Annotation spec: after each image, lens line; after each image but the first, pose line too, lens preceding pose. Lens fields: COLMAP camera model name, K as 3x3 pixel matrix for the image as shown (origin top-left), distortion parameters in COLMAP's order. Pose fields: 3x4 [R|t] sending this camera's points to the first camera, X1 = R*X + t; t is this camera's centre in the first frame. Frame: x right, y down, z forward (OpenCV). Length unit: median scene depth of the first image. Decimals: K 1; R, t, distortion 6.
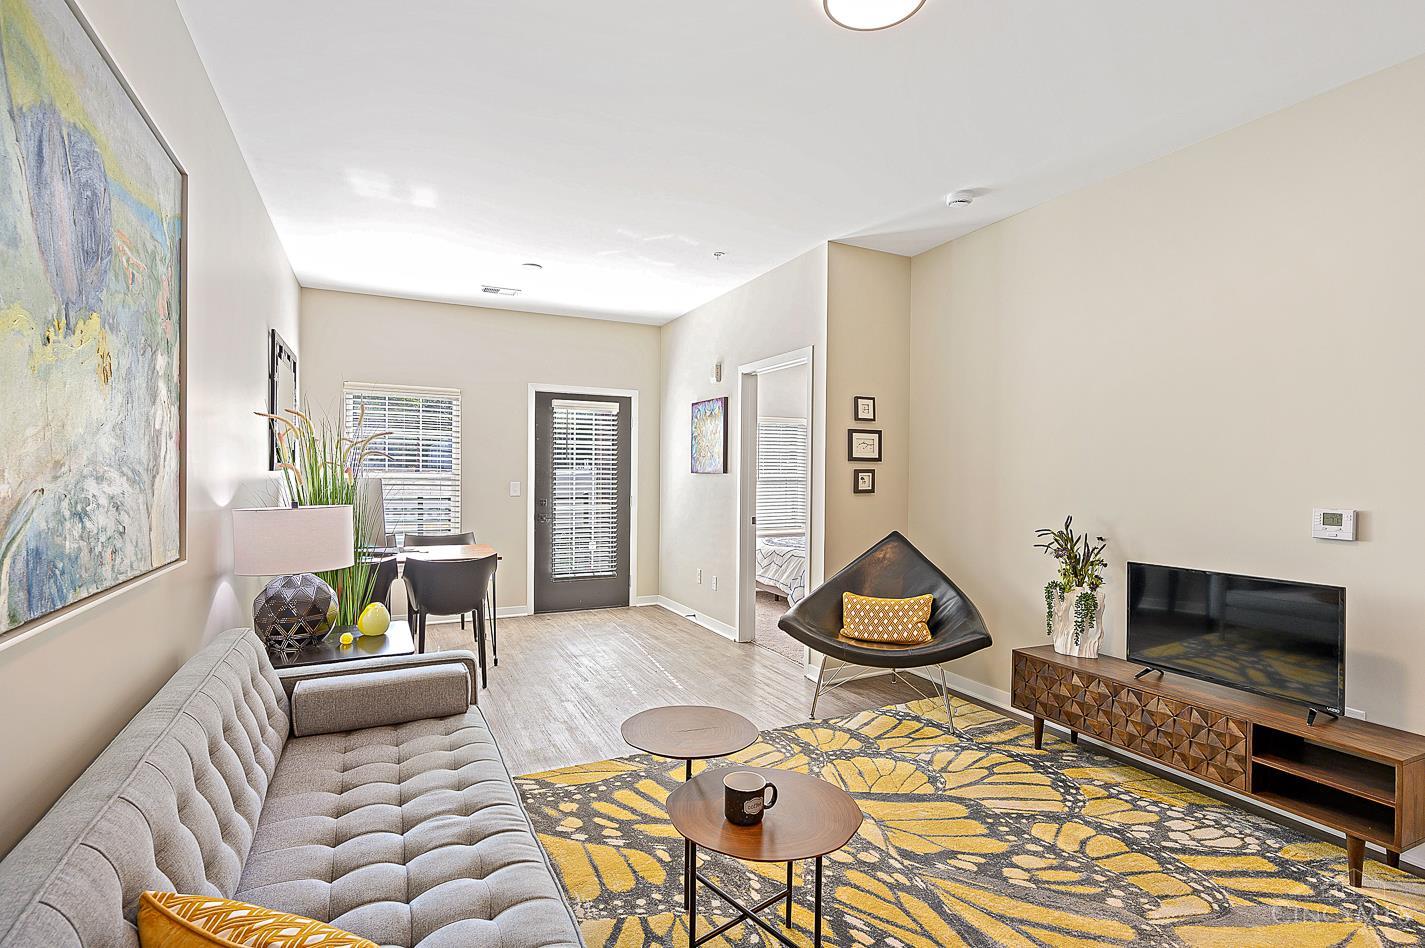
lens RADIAL K [[671.7, 0, 712.5], [0, 671.7, 474.0], [0, 0, 1]] dist [0.000128, 0.000161]
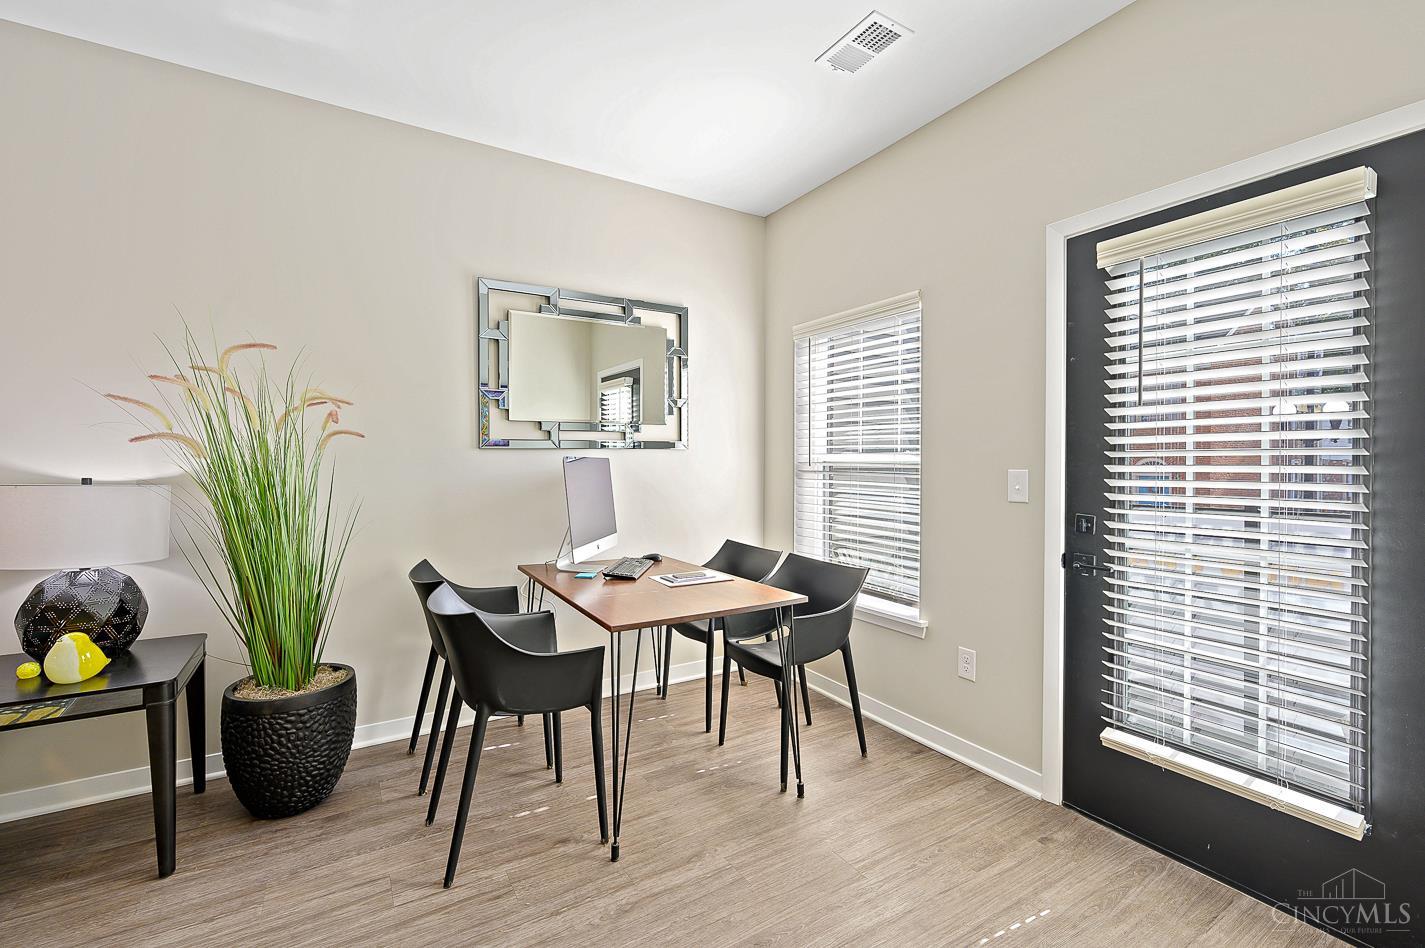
lens RADIAL K [[613.2, 0, 711.2], [0, 613.2, 466.7], [0, 0, 1]] dist [-0.001113, 0.000217]
pose [[0.083811, -0.007809, -0.996451, 0.075749], [-0.006130, 0.999946, -0.008352, 0.014377], [0.996463, 0.006808, 0.083758, 0.760071]]
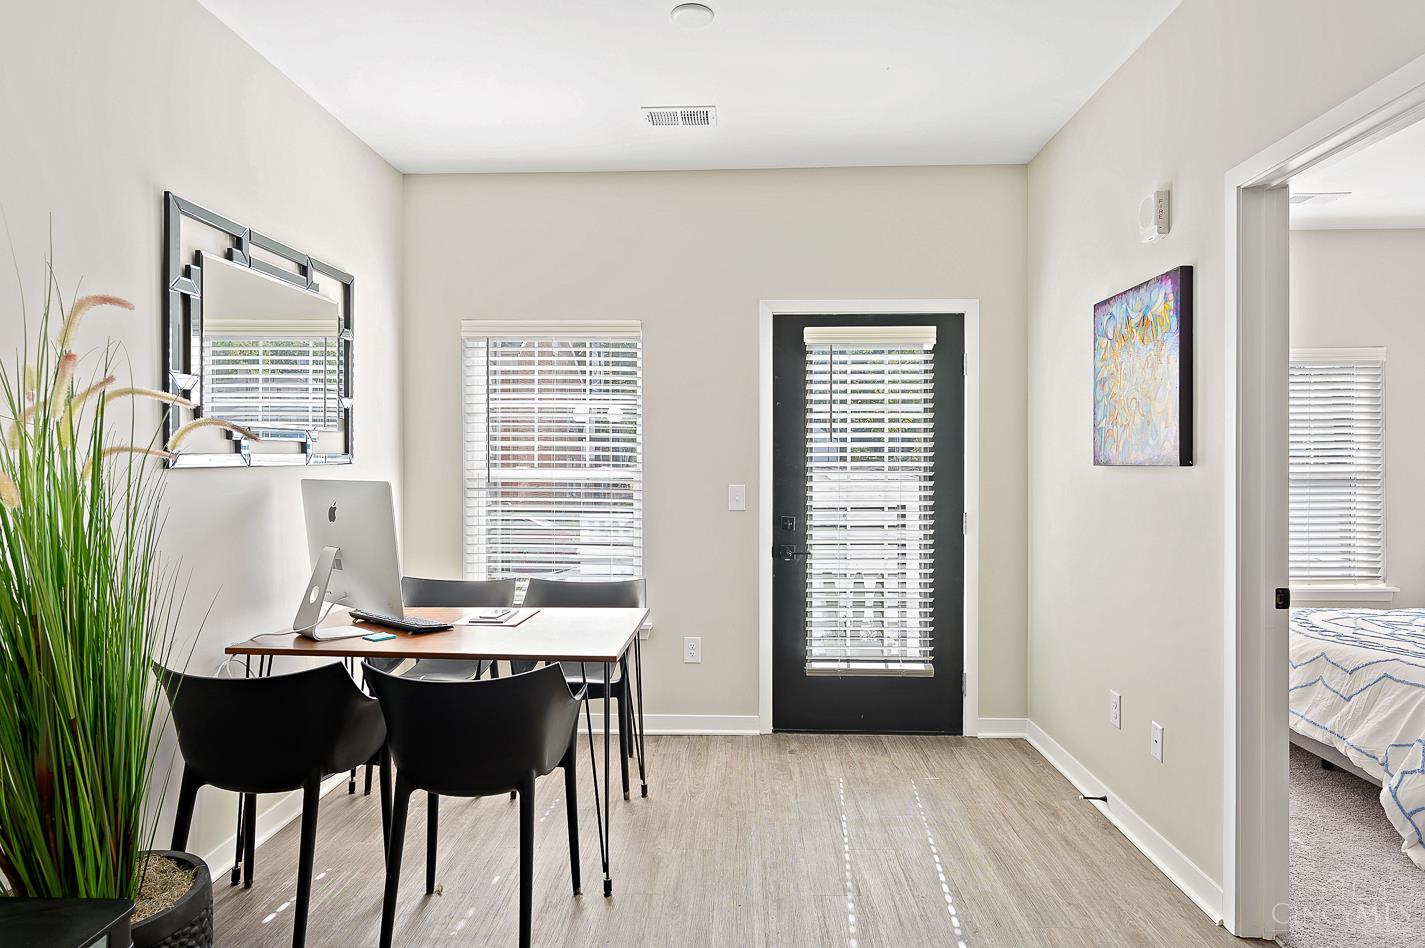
lens RADIAL K [[821.4, 0, 715.8], [0, 821.4, 468.9], [0, 0, 1]] dist [0.003323, -0.000971]
pose [[0.882167, -0.007993, -0.470870, 0.002655], [0.007740, 0.999967, -0.002475, 0.000460], [0.470874, -0.001461, 0.882199, 0.401463]]
